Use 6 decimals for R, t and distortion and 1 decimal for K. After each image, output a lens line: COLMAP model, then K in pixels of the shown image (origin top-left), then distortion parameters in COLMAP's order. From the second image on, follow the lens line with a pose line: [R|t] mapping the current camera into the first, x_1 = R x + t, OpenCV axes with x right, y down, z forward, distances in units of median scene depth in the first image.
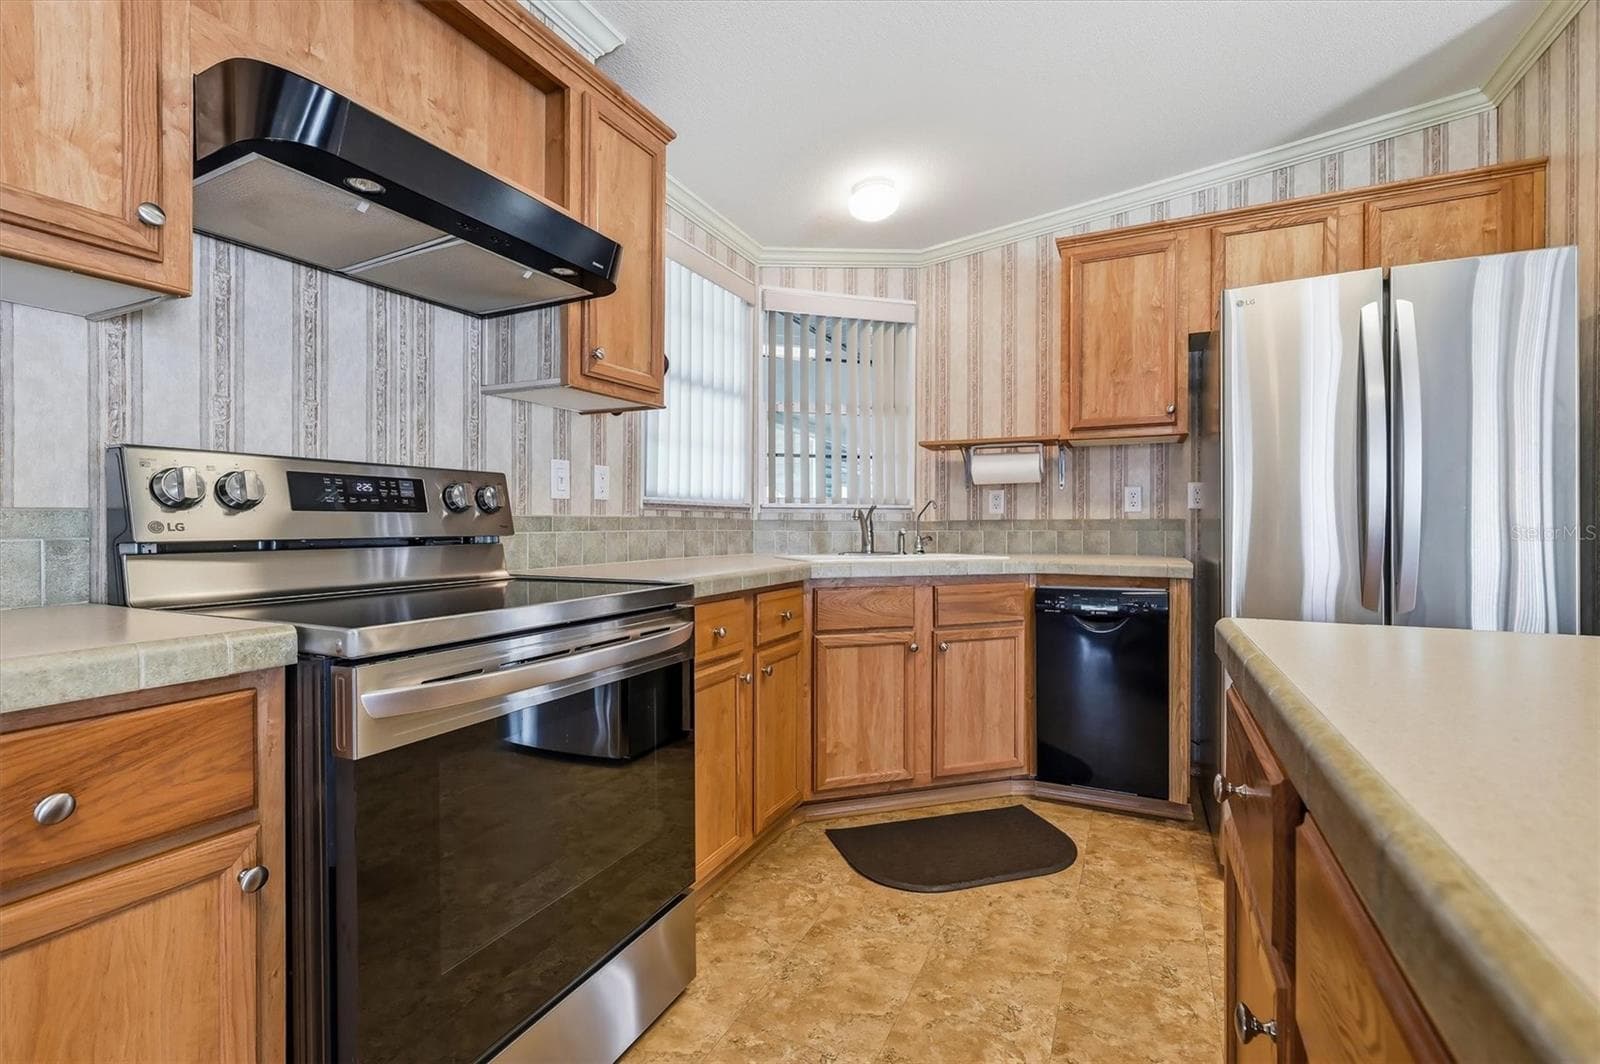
lens RADIAL K [[698.7, 0, 804.7], [0, 698.7, 531.3], [0, 0, 1]] dist [0.002963, 0.000164]
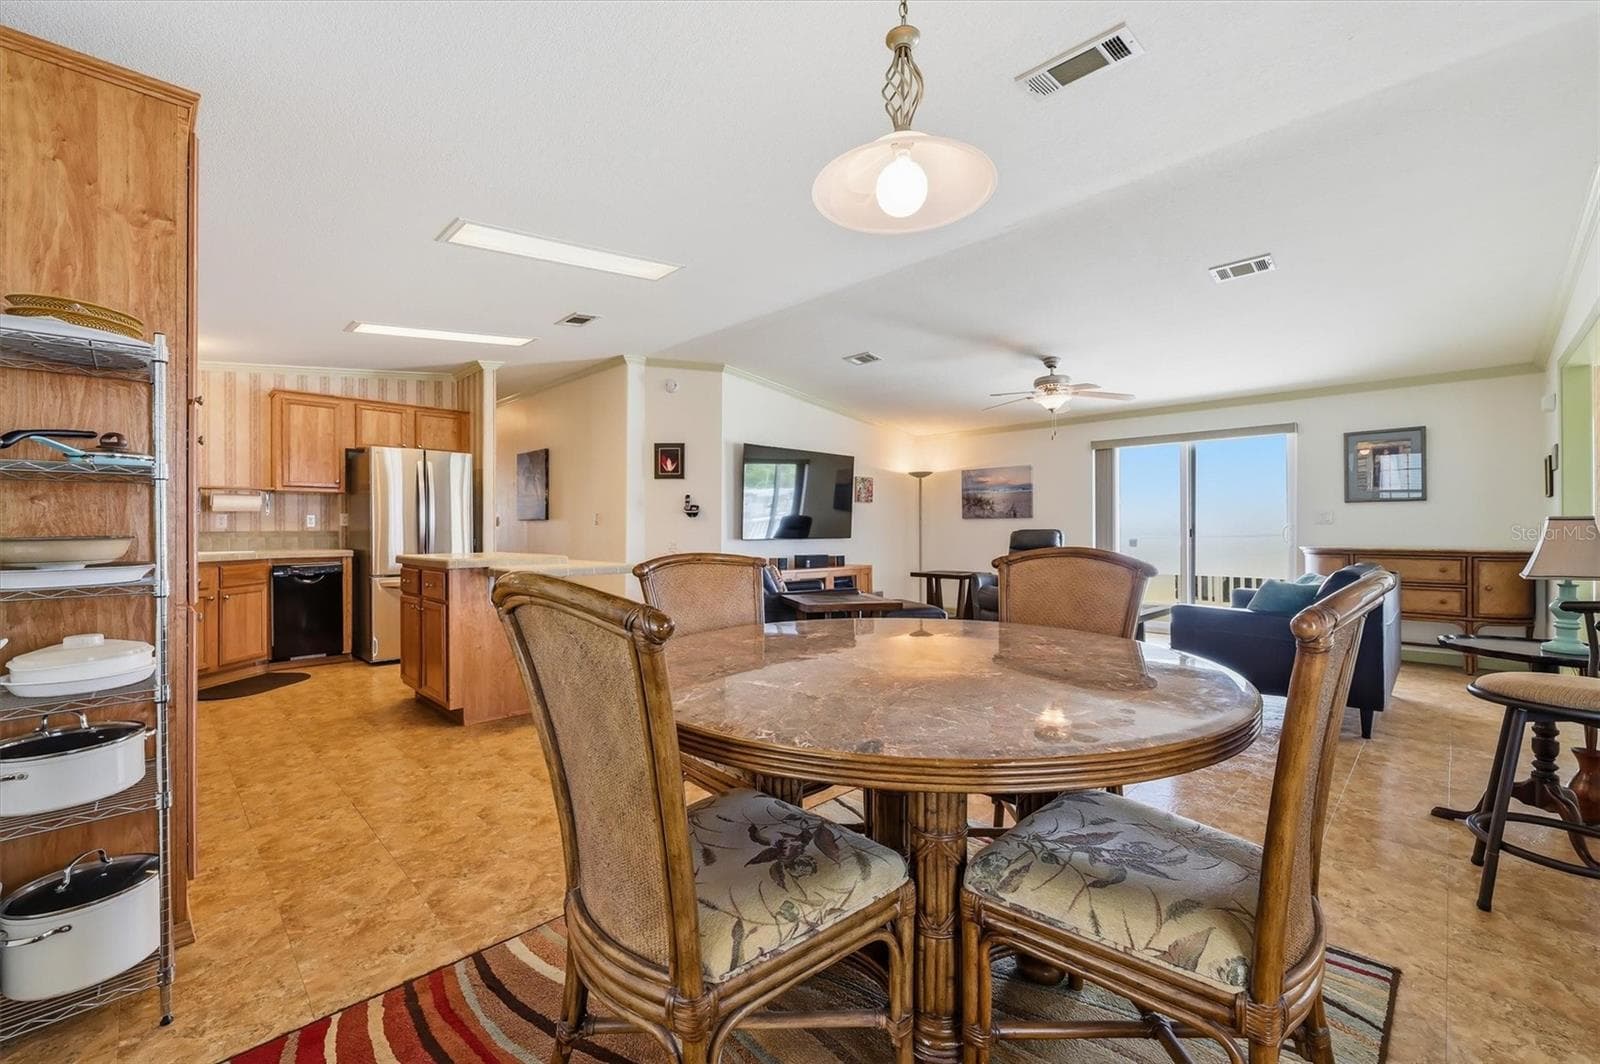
lens RADIAL K [[641.1, 0, 797.7], [0, 641.1, 530.1], [0, 0, 1]] dist [-0.000862, 0.000193]
pose [[0.331271, -0.003471, 0.943529, -0.984594], [0.009739, 0.999953, 0.000260, -0.008336], [-0.943485, 0.009103, 0.331289, -1.131902]]
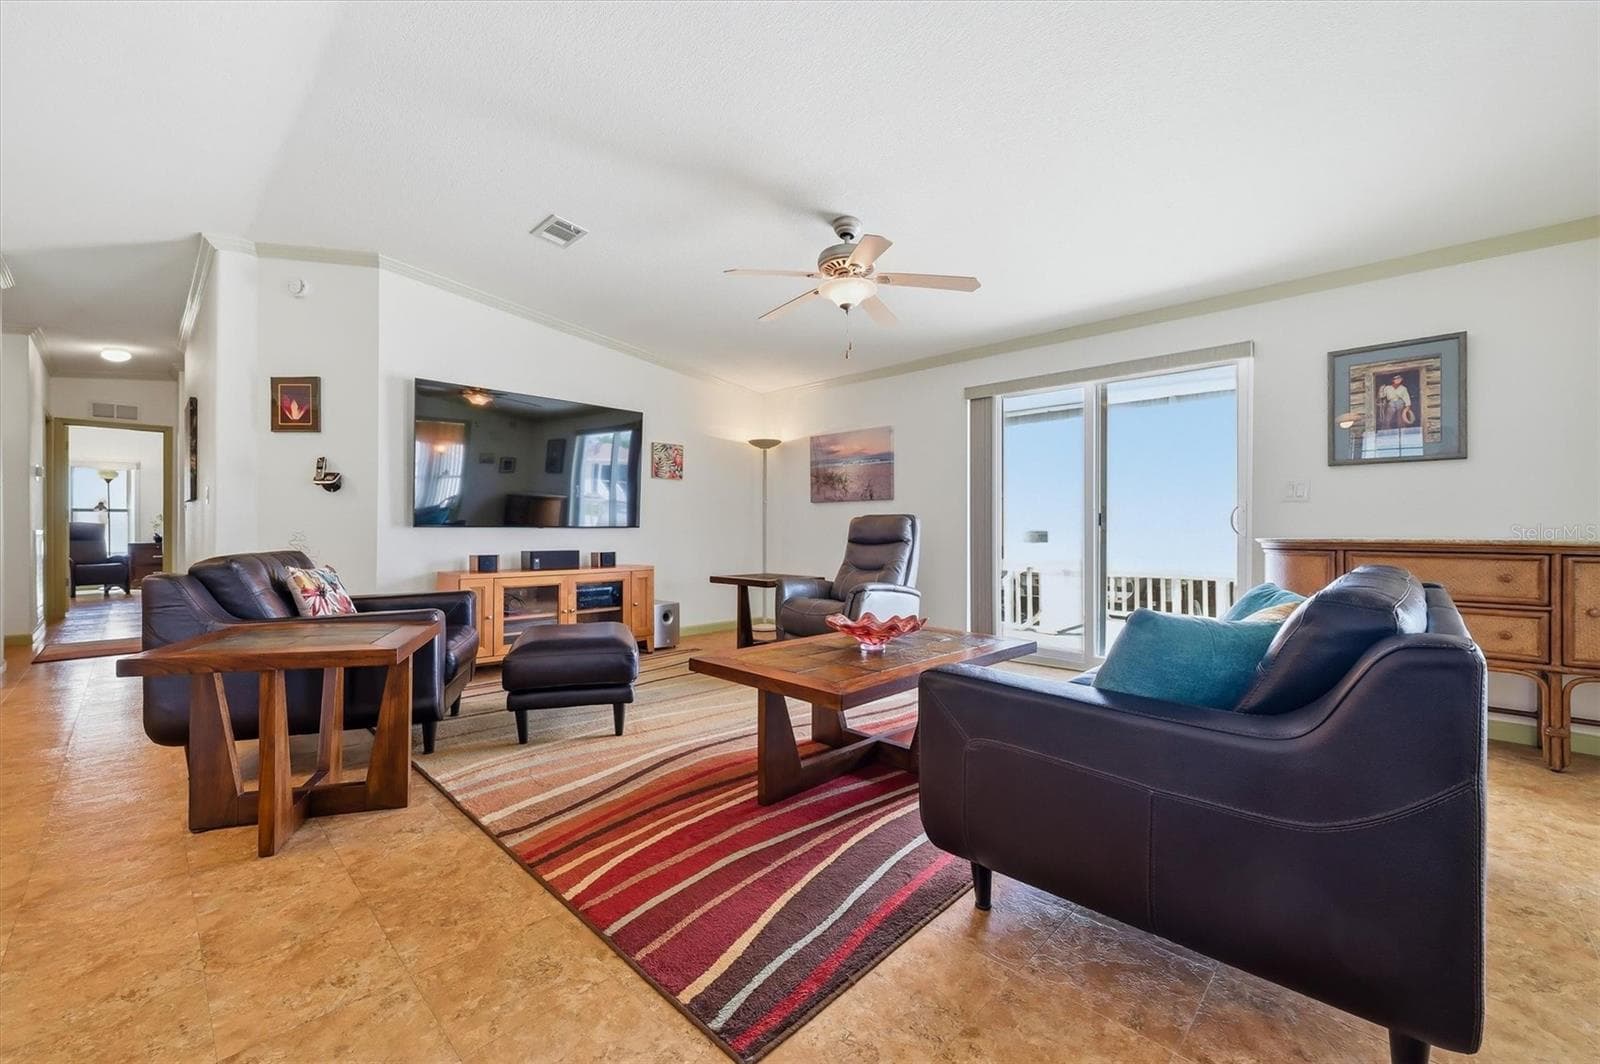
lens RADIAL K [[641.1, 0, 792.9], [0, 641.1, 532.7], [0, 0, 1]] dist [-0.000862, 0.000193]
pose [[0.314509, -0.006960, 0.949229, 0.083627], [0.006539, 0.999965, 0.005165, 0.041226], [-0.949232, 0.004582, 0.314543, -1.531965]]
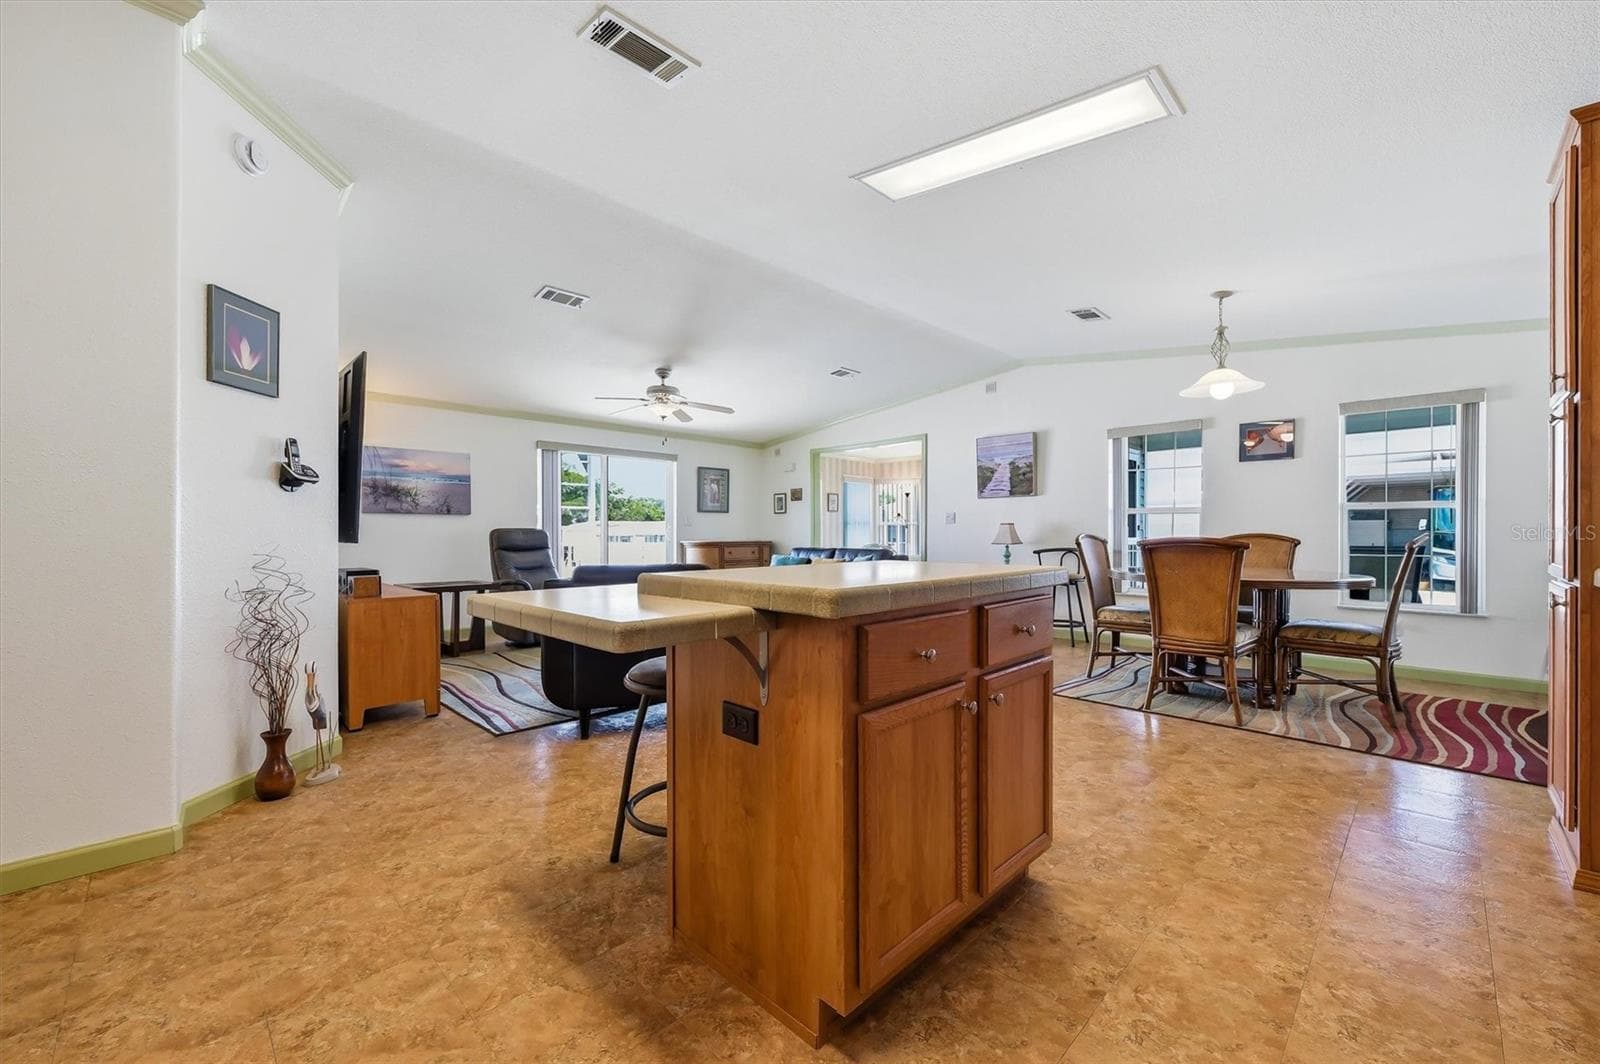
lens RADIAL K [[641.1, 0, 794.6], [0, 641.1, 535.9], [0, 0, 1]] dist [-0.000862, 0.000193]
pose [[-0.940422, -0.002861, 0.339998, 0.095317], [0.001416, 0.999923, 0.012331, 0.000429], [-0.340007, 0.012077, -0.940345, 0.832511]]
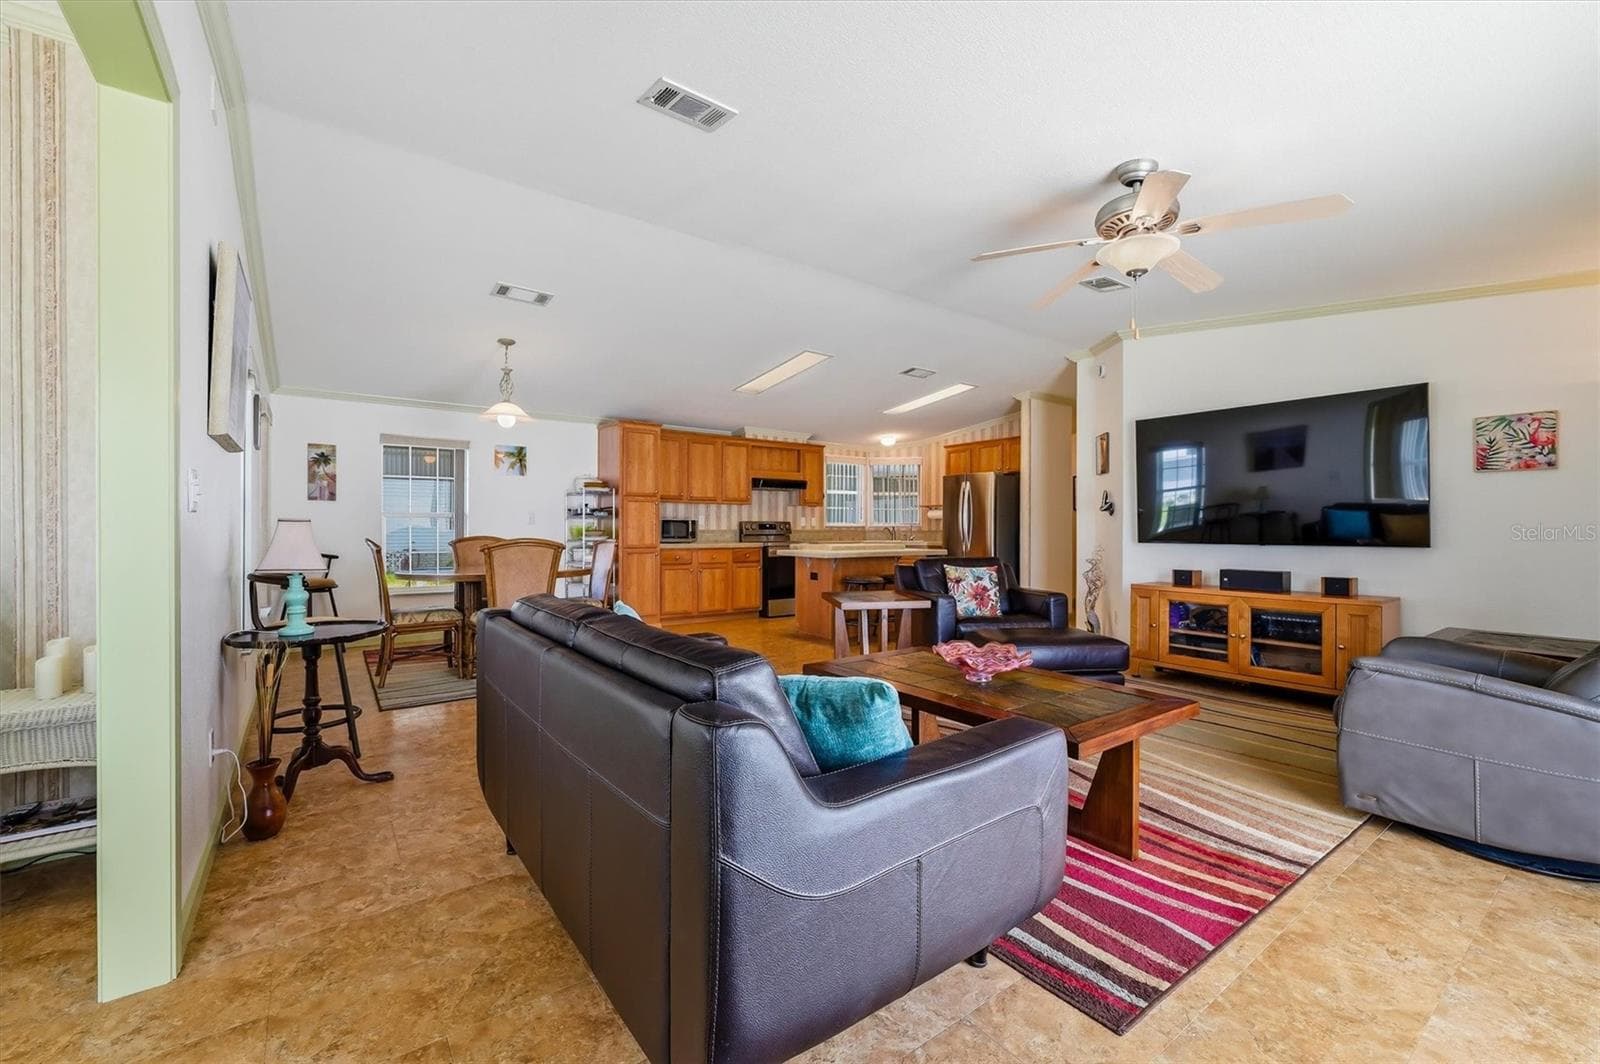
lens RADIAL K [[641.1, 0, 800.3], [0, 641.1, 532.4], [0, 0, 1]] dist [-0.000862, 0.000193]
pose [[0.889084, 0.001813, -0.457741, 1.351806], [-0.003489, 0.999990, -0.002818, 0.005181], [0.457732, 0.004102, 0.889081, -2.377342]]
